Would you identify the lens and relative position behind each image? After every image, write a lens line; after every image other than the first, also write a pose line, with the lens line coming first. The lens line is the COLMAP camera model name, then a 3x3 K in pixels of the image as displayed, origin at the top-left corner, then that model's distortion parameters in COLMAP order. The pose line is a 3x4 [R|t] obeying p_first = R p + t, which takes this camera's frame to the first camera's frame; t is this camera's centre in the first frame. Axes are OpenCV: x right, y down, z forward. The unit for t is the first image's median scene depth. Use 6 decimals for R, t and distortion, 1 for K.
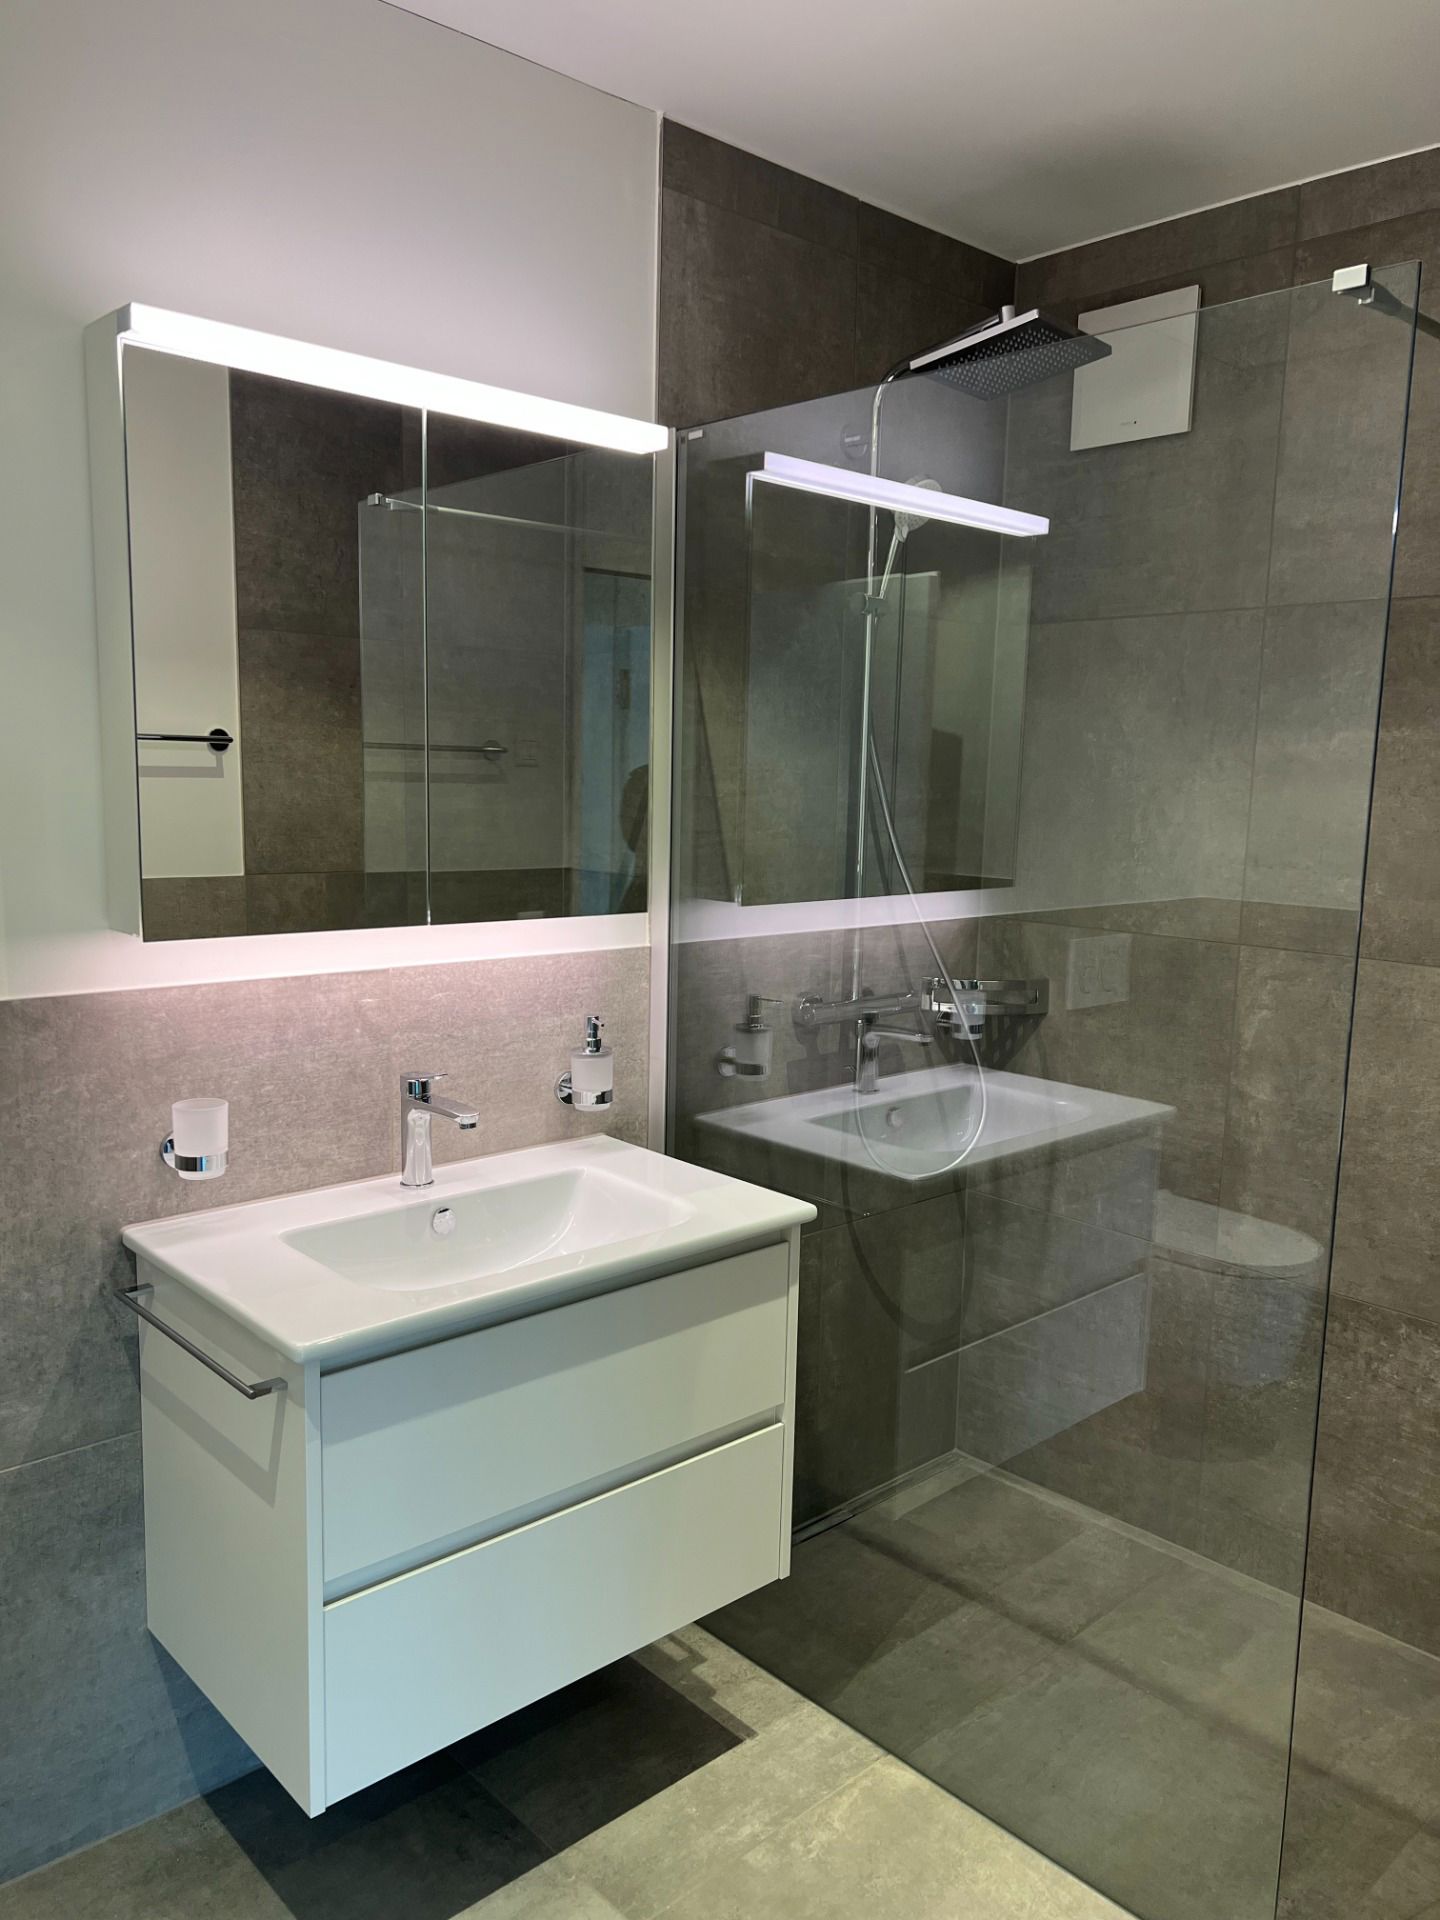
lens RADIAL K [[1439.1, 0, 726.9], [0, 1439.1, 979.6], [0, 0, 1]] dist [0.058288, -0.060590]
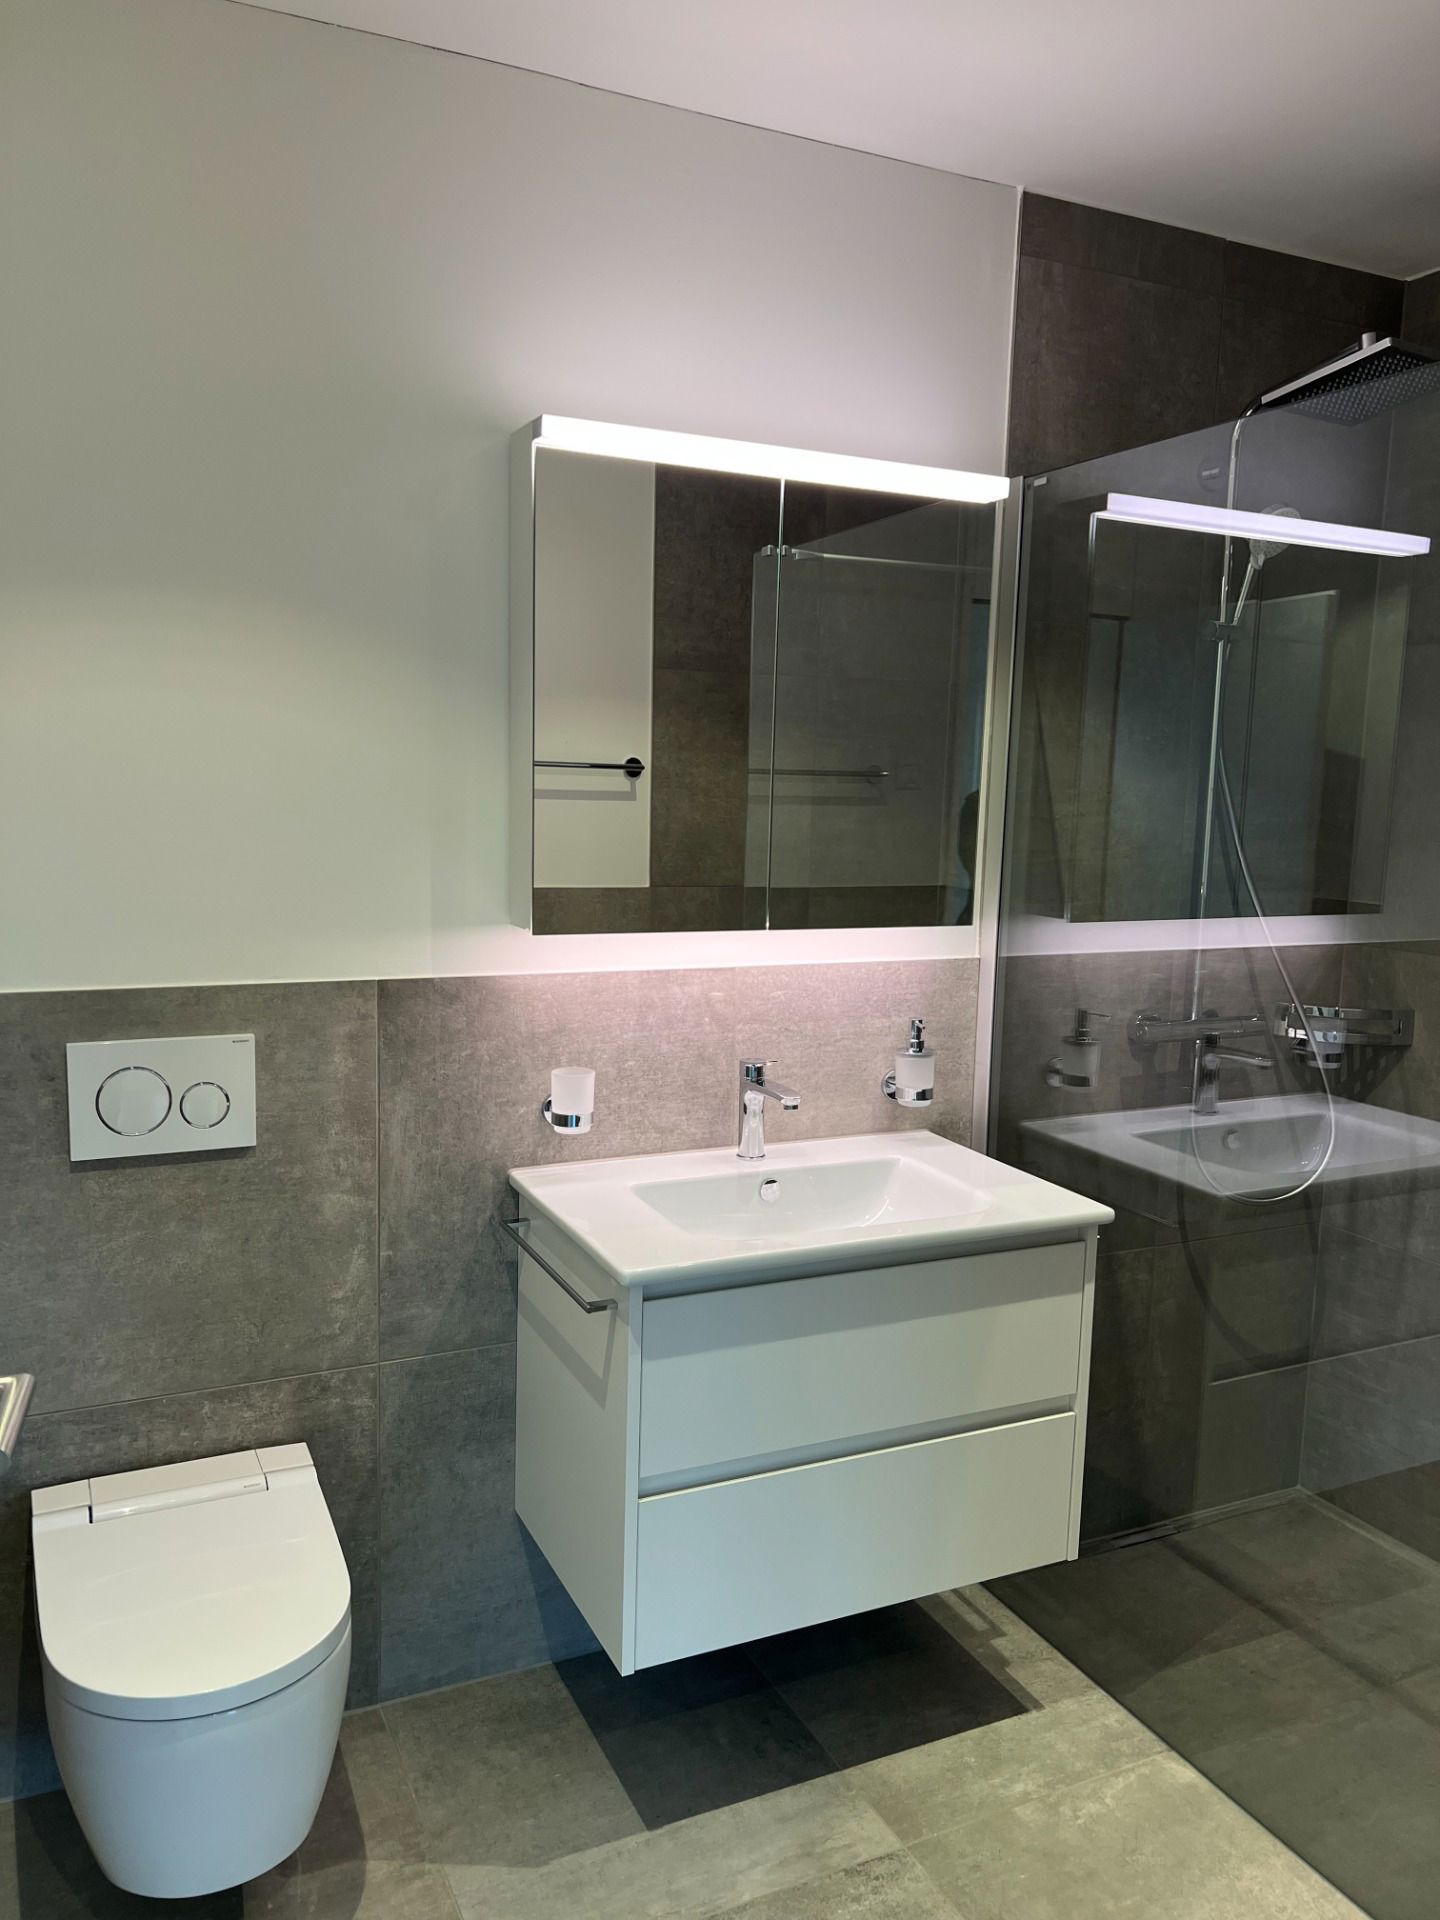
lens RADIAL K [[1439.1, 0, 726.9], [0, 1439.1, 979.6], [0, 0, 1]] dist [0.058288, -0.060590]
pose [[0.955224, 0.041100, -0.293015, 0.082862], [-0.046020, 0.998891, -0.009915, 0.012554], [0.292282, 0.022956, 0.956057, -0.080432]]
